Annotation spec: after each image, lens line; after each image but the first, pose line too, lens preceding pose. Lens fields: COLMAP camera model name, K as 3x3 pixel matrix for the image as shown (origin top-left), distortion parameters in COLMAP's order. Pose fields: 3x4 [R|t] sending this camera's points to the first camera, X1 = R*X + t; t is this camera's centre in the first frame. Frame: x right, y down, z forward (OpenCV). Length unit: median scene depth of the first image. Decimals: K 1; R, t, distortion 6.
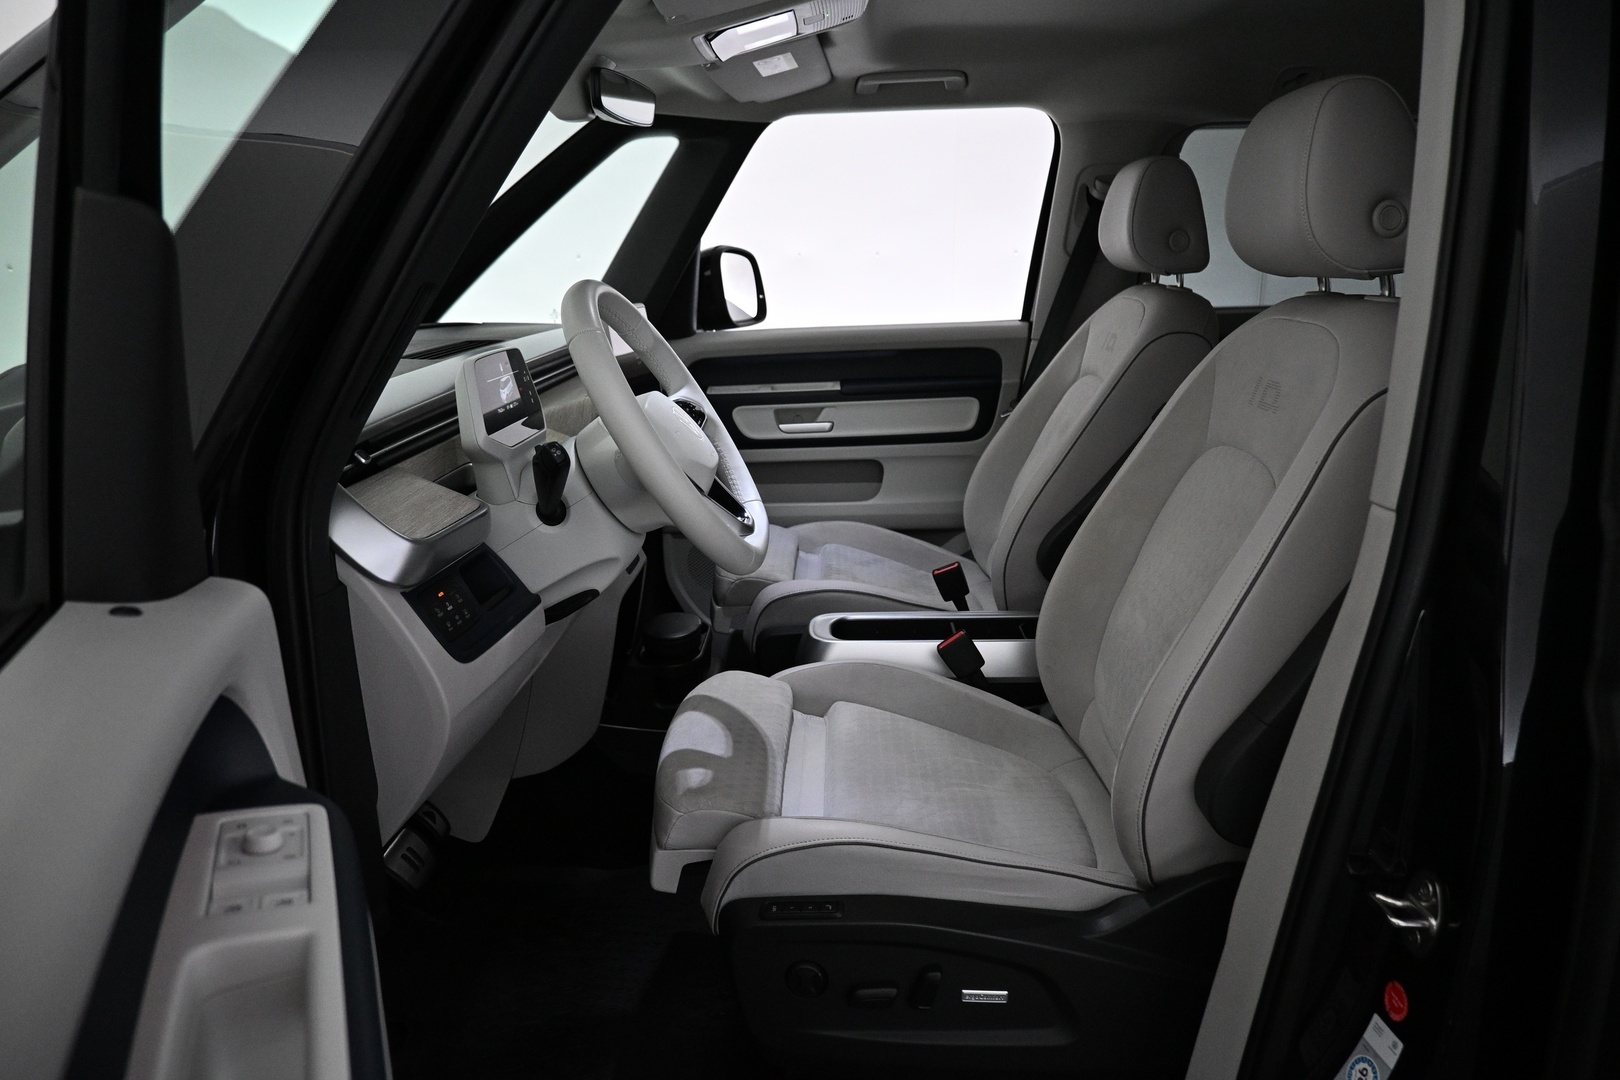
lens RADIAL K [[1096.2, 0, 810.0], [0, 1096.2, 540.0], [0, 0, 1]] dist [0.001831, 0.001556]
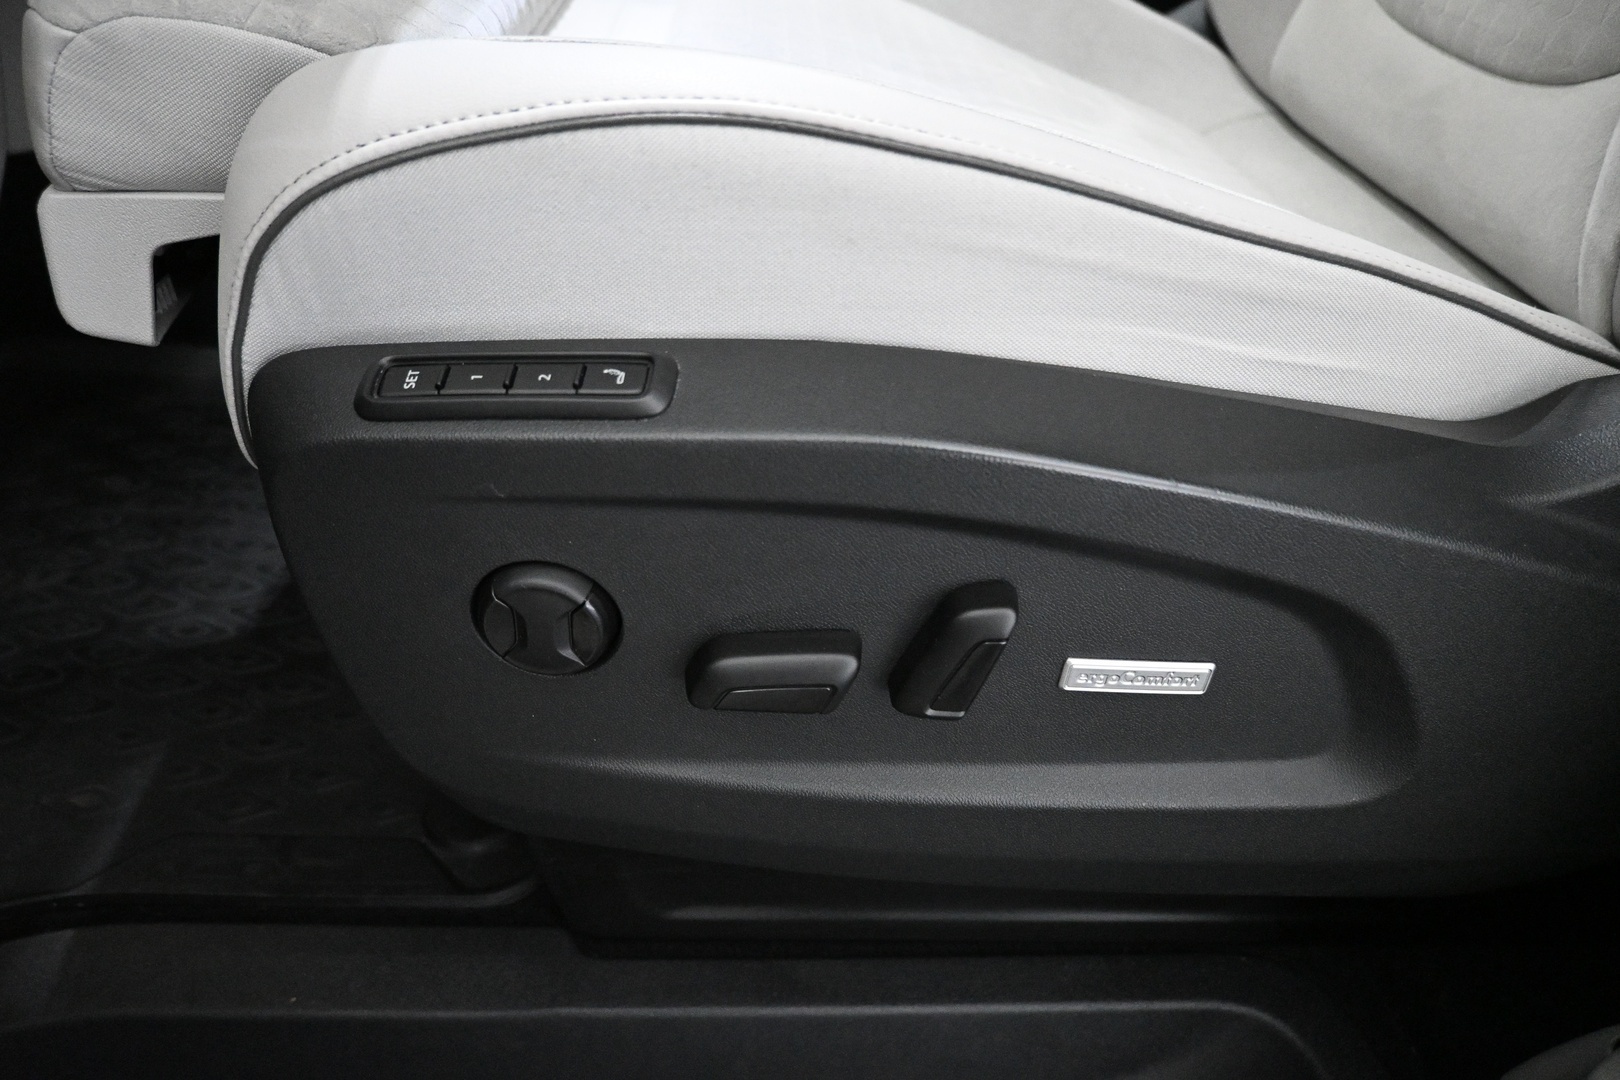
lens RADIAL K [[1096.2, 0, 810.0], [0, 1096.2, 540.0], [0, 0, 1]] dist [0.001831, 0.001556]
pose [[0.995023, 0.012401, 0.098875, 0.037625], [-0.049124, 0.924328, 0.378424, 0.268199], [-0.086700, -0.381398, 0.920336, 0.736940]]
